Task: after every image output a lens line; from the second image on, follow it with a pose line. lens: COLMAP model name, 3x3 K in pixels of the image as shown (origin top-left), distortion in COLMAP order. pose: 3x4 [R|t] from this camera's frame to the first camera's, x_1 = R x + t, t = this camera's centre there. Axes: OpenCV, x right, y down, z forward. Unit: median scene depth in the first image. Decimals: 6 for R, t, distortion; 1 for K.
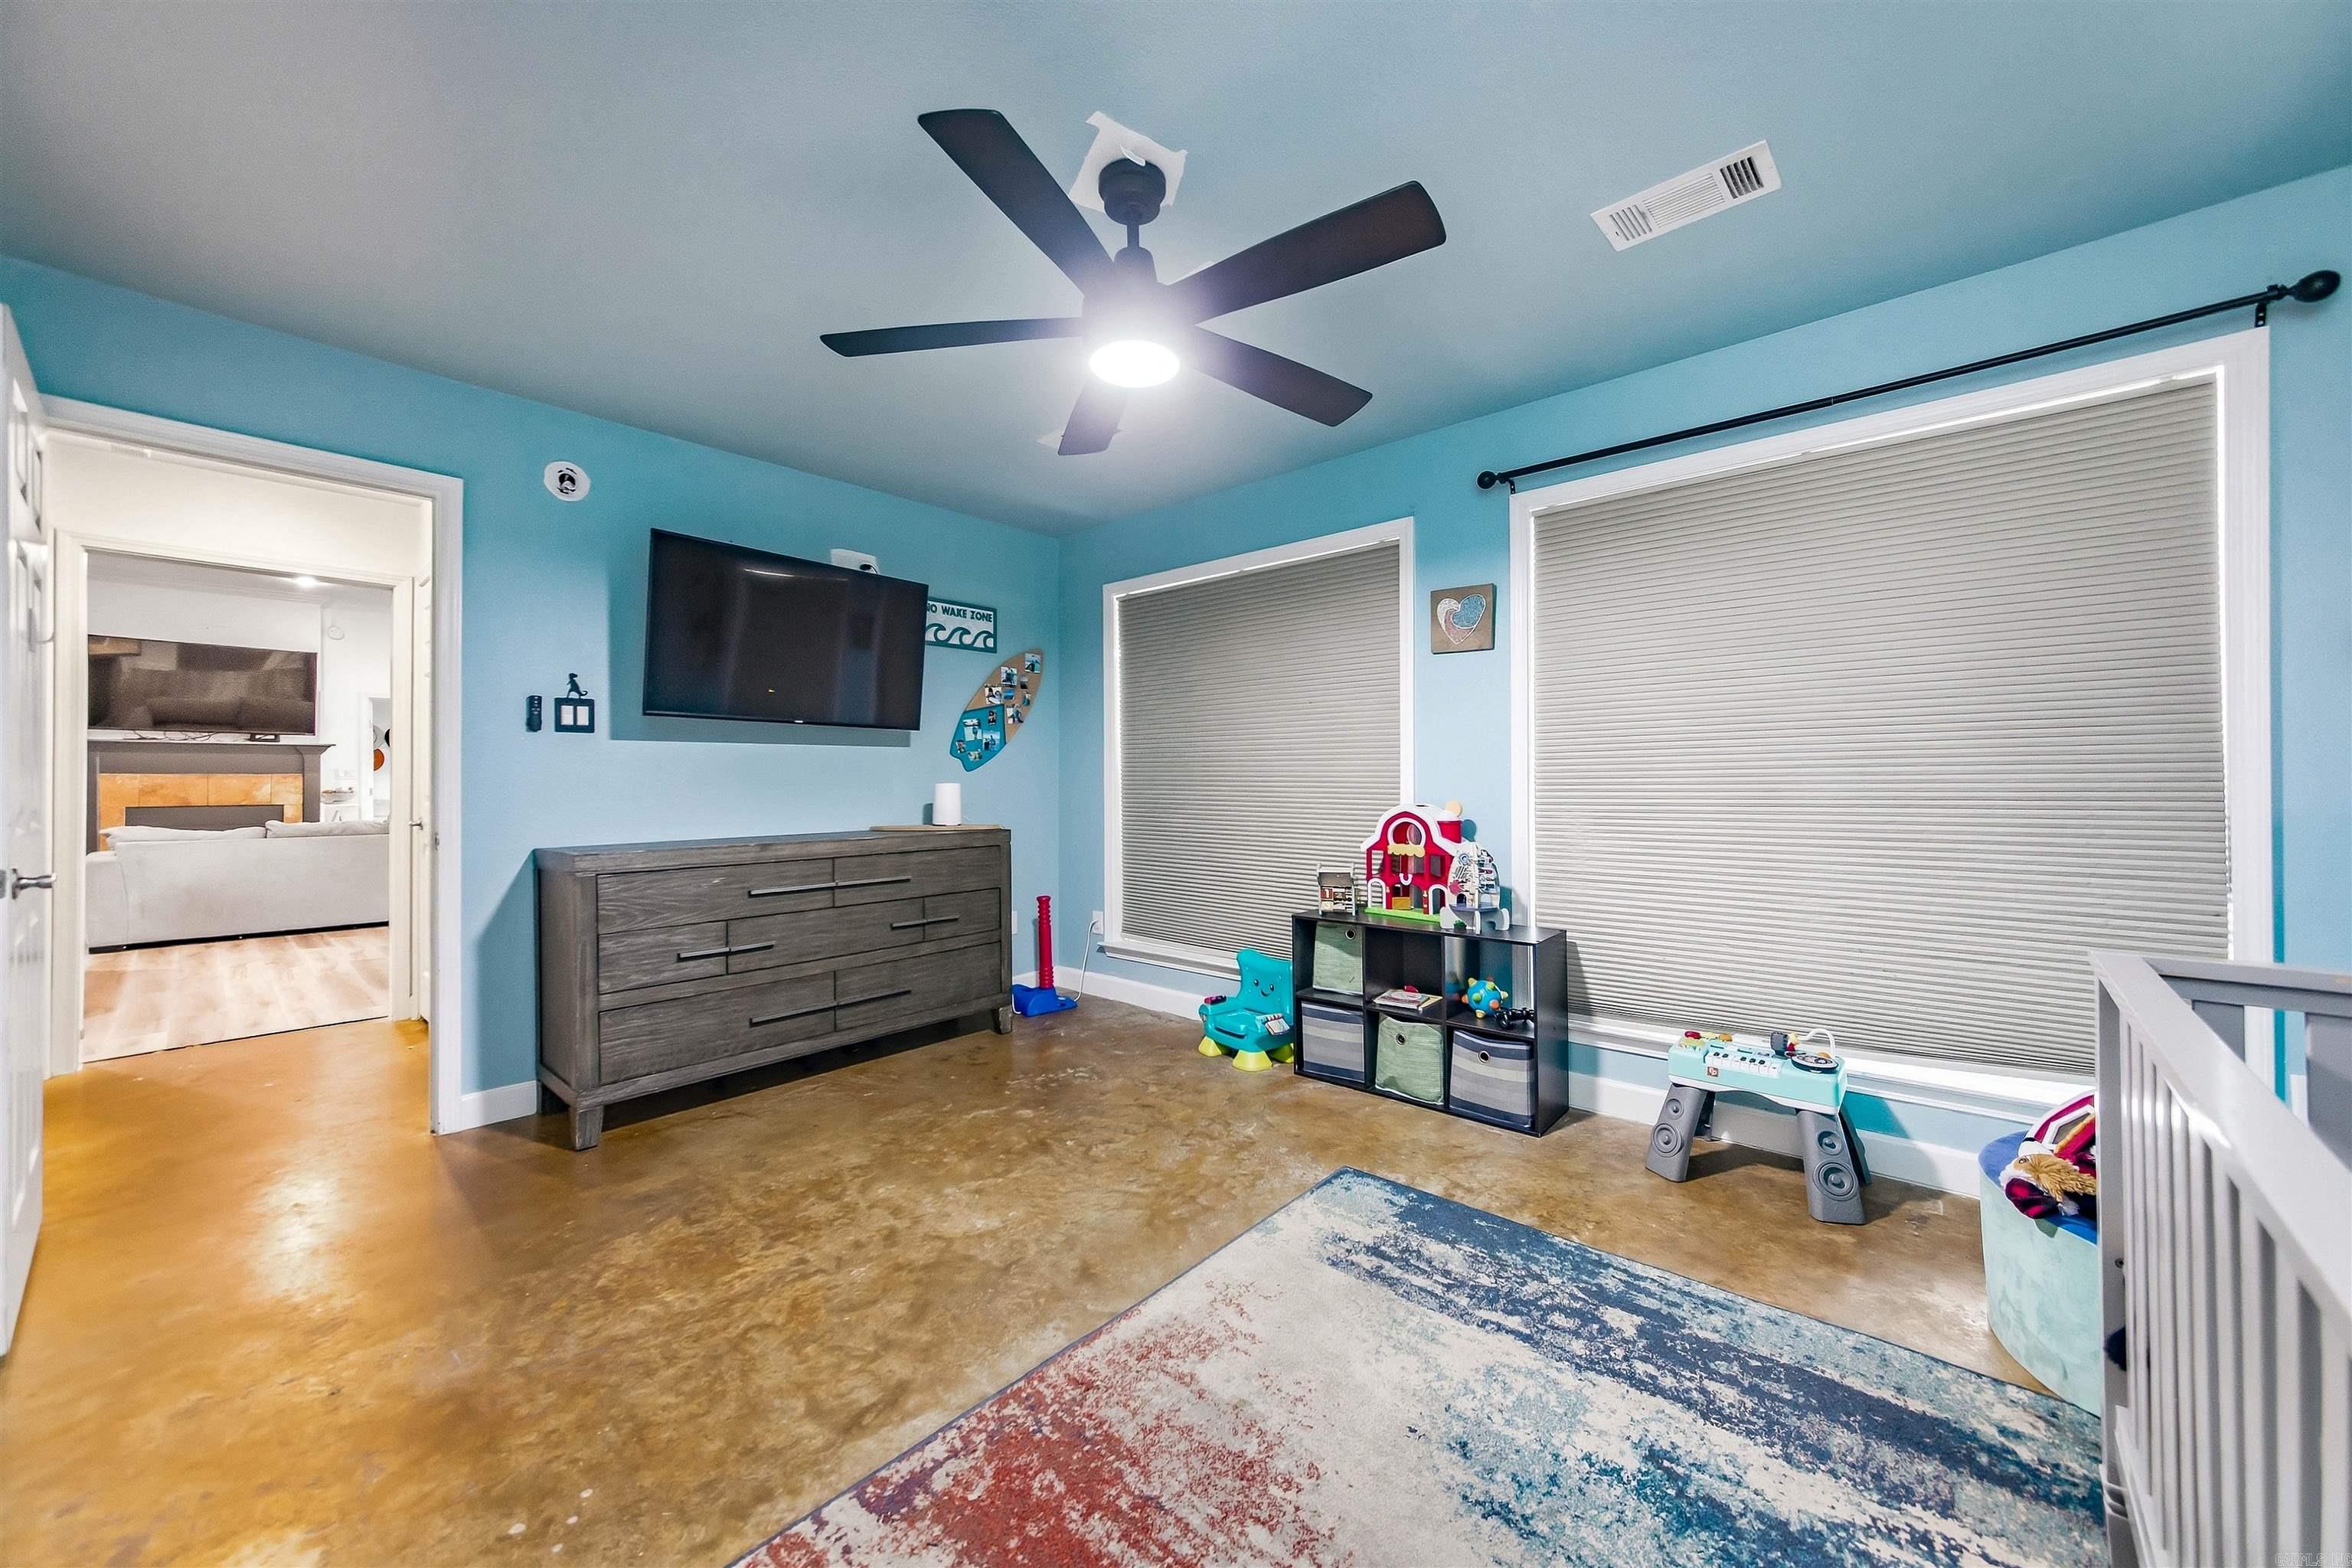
lens RADIAL K [[875.0, 0, 1175.0], [0, 875.0, 778.1], [0, 0, 1]] dist [-0.003138, -0.000061]
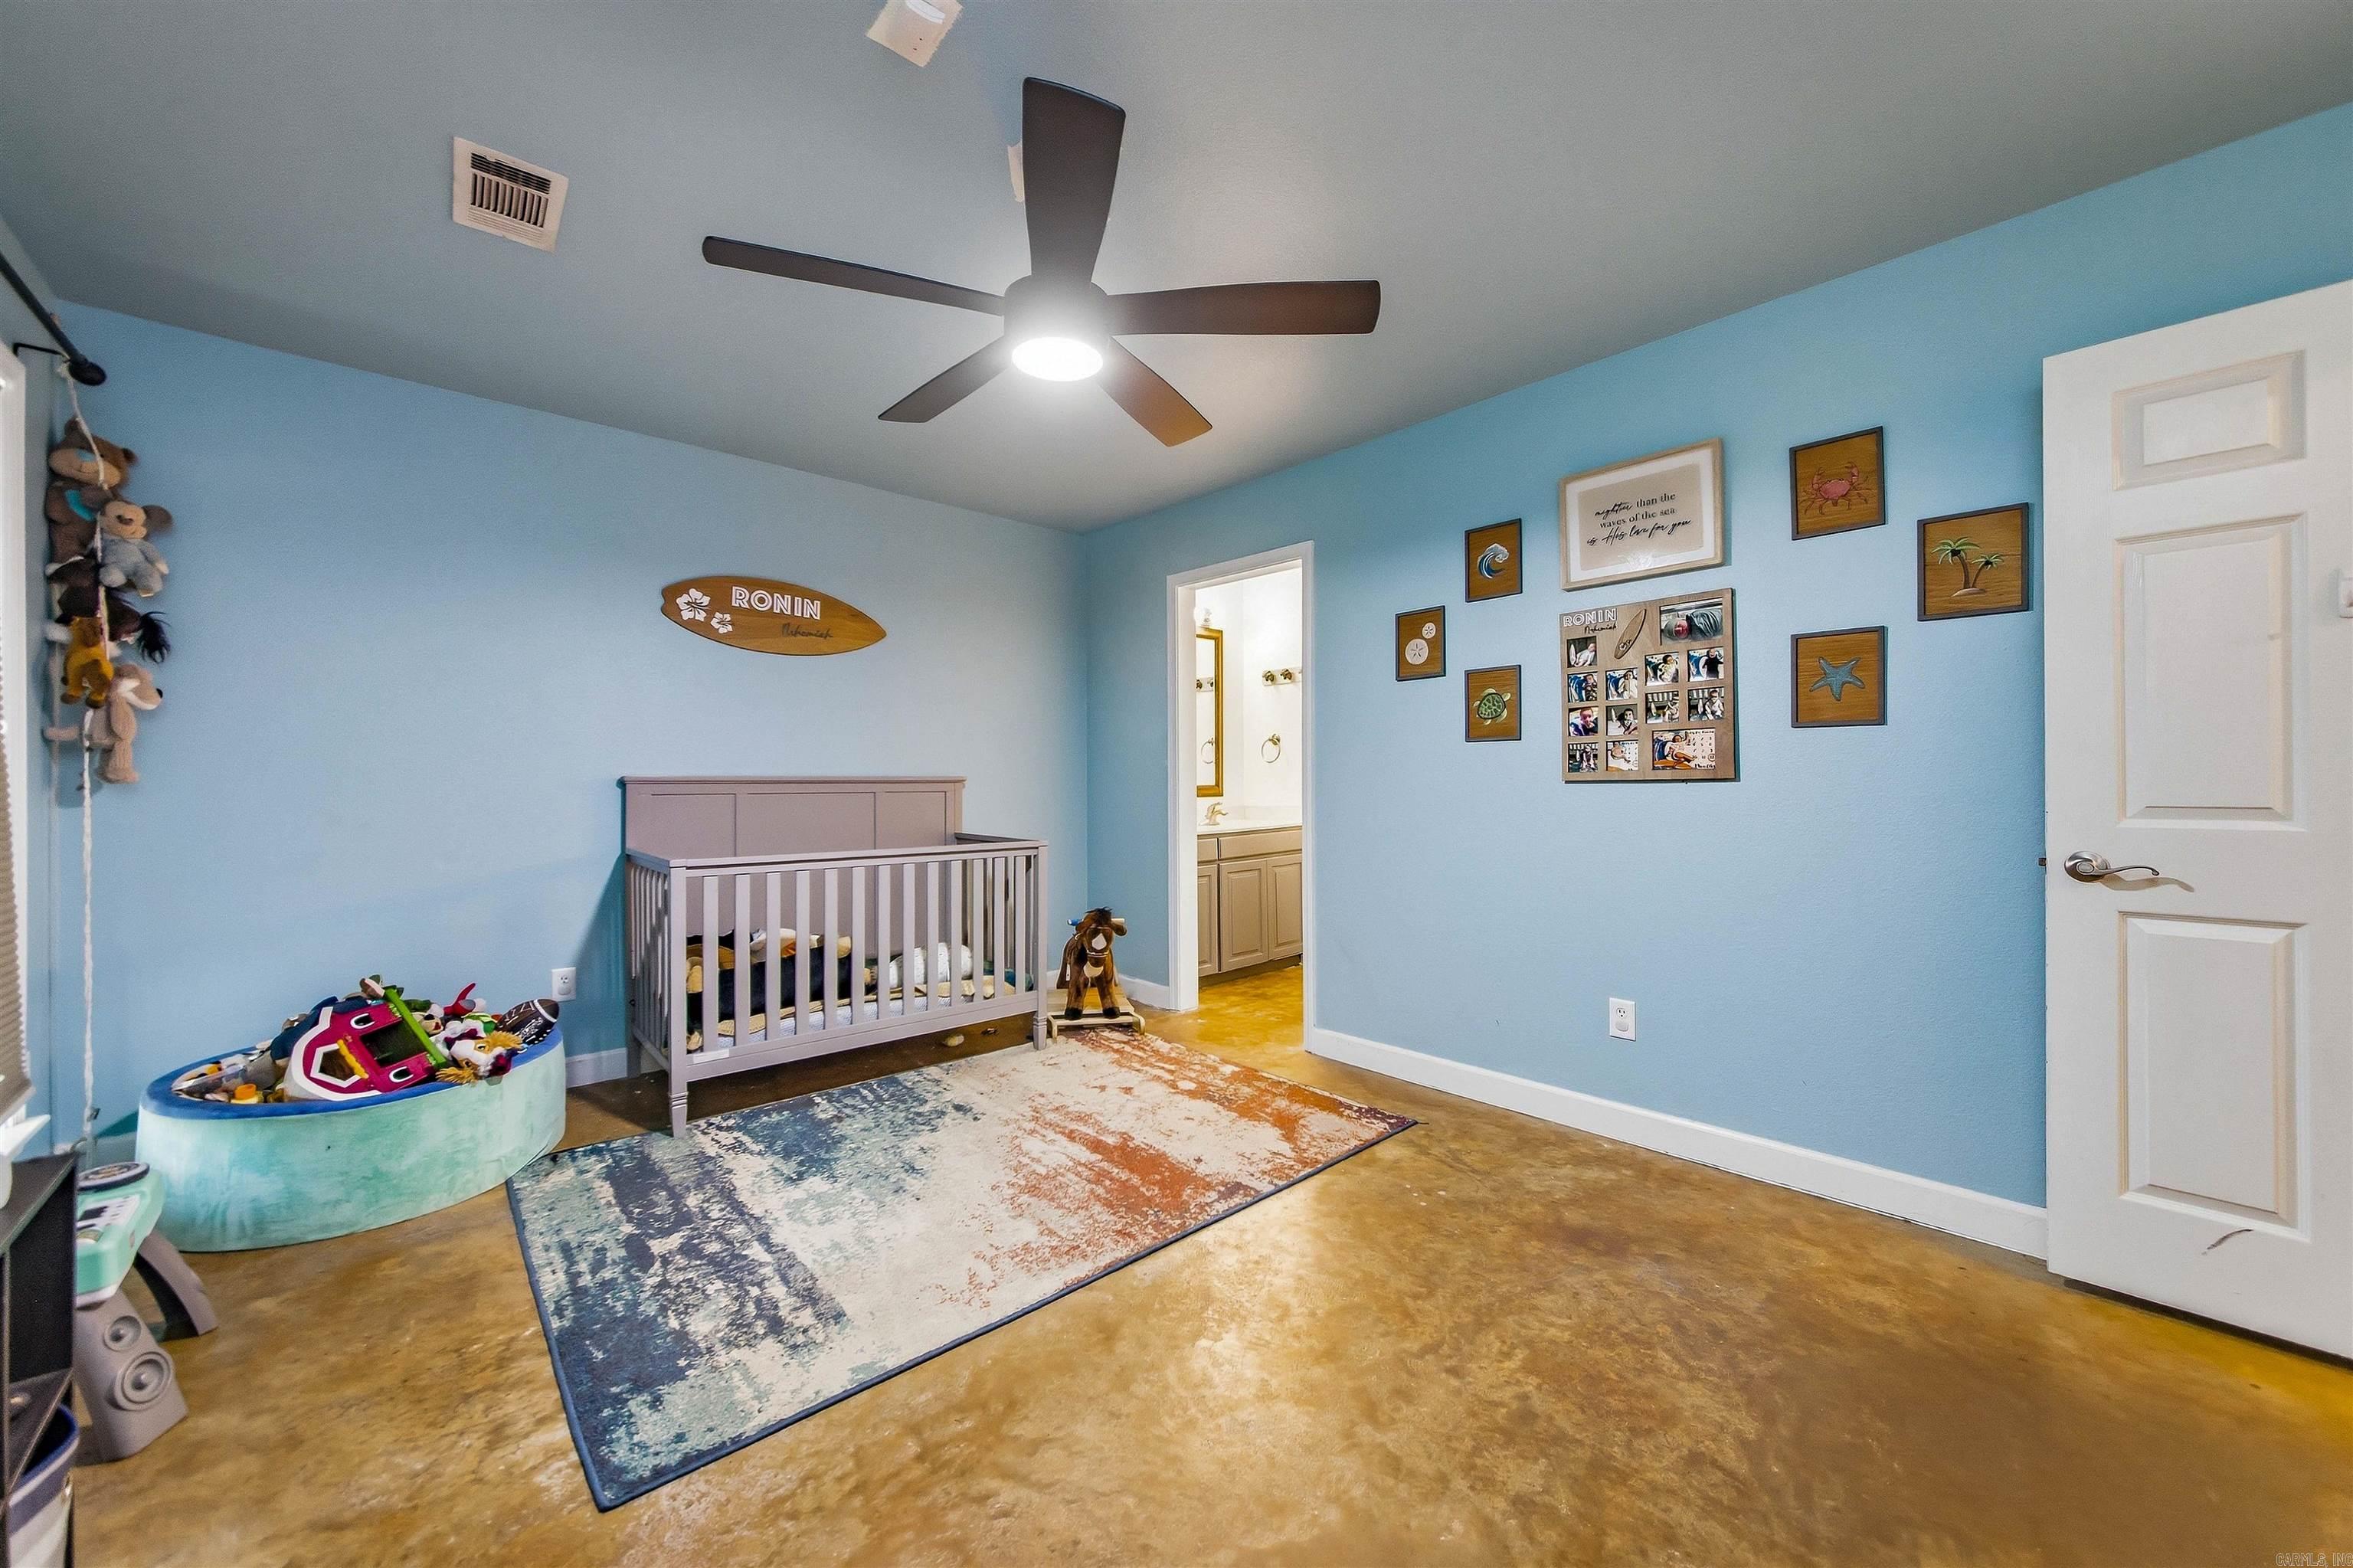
lens RADIAL K [[875.4, 0, 1175.5], [0, 875.4, 778.1], [0, 0, 1]] dist [-0.003138, -0.000061]
pose [[-0.994437, 0.007629, 0.105056, -0.296701], [0.007201, 0.999964, -0.004450, 0.005488], [-0.105086, -0.003669, -0.994456, 2.097635]]
